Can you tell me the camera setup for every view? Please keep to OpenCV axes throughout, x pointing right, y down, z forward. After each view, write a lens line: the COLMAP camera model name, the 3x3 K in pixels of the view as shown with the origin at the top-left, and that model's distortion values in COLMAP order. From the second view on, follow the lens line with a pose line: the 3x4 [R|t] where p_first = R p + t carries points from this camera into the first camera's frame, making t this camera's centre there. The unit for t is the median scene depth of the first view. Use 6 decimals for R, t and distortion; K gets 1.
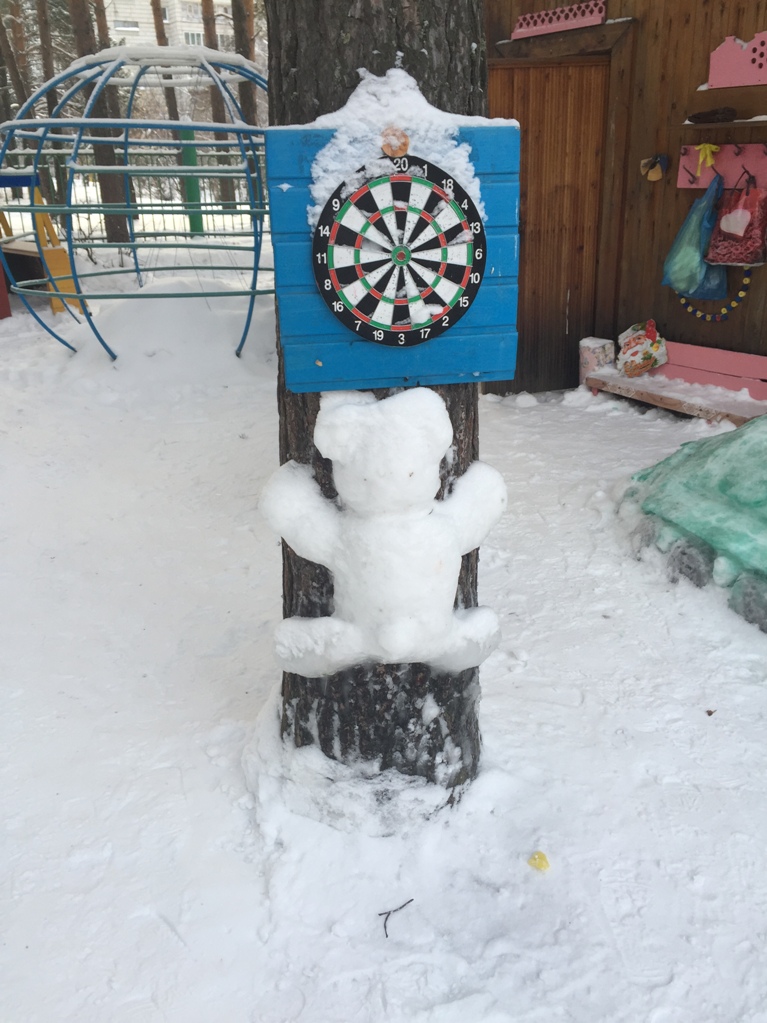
lens RADIAL K [[877.6, 0, 389.3], [0, 877.6, 508.3], [0, 0, 1]] dist [0.097036, -0.136415]
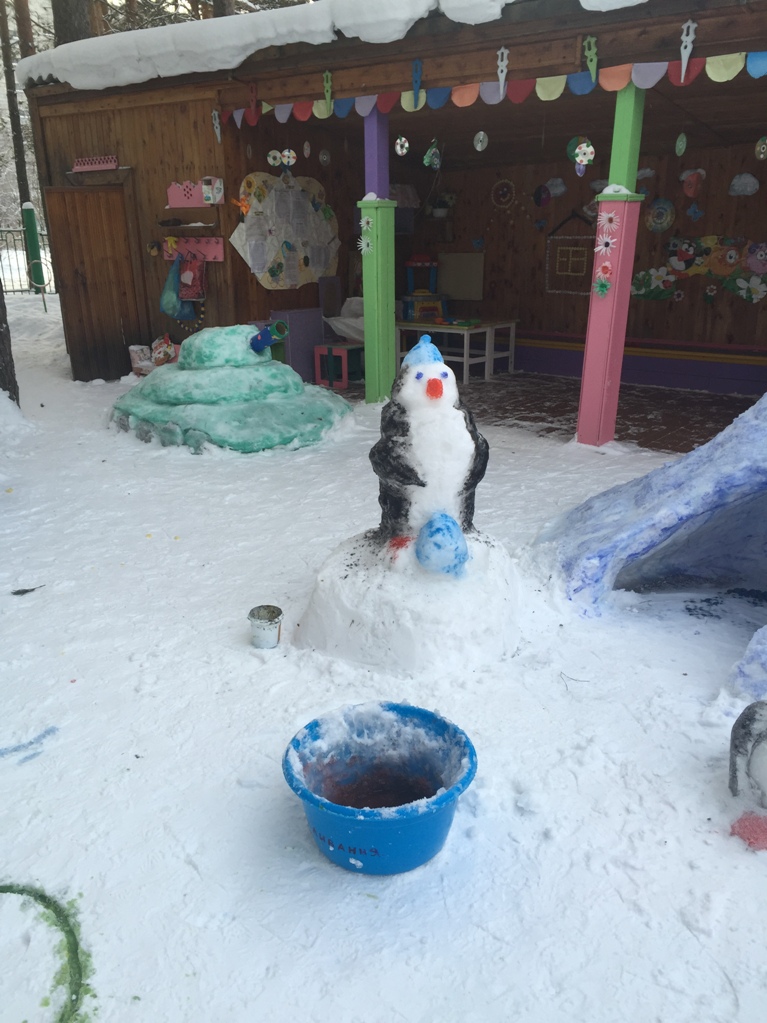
lens RADIAL K [[877.6, 0, 384.2], [0, 877.6, 510.2], [0, 0, 1]] dist [0.097036, -0.136415]
pose [[0.956945, -0.077147, 0.279828, 0.305305], [0.097157, 0.993558, -0.058334, 0.442758], [-0.273525, 0.083010, 0.958276, -1.213179]]
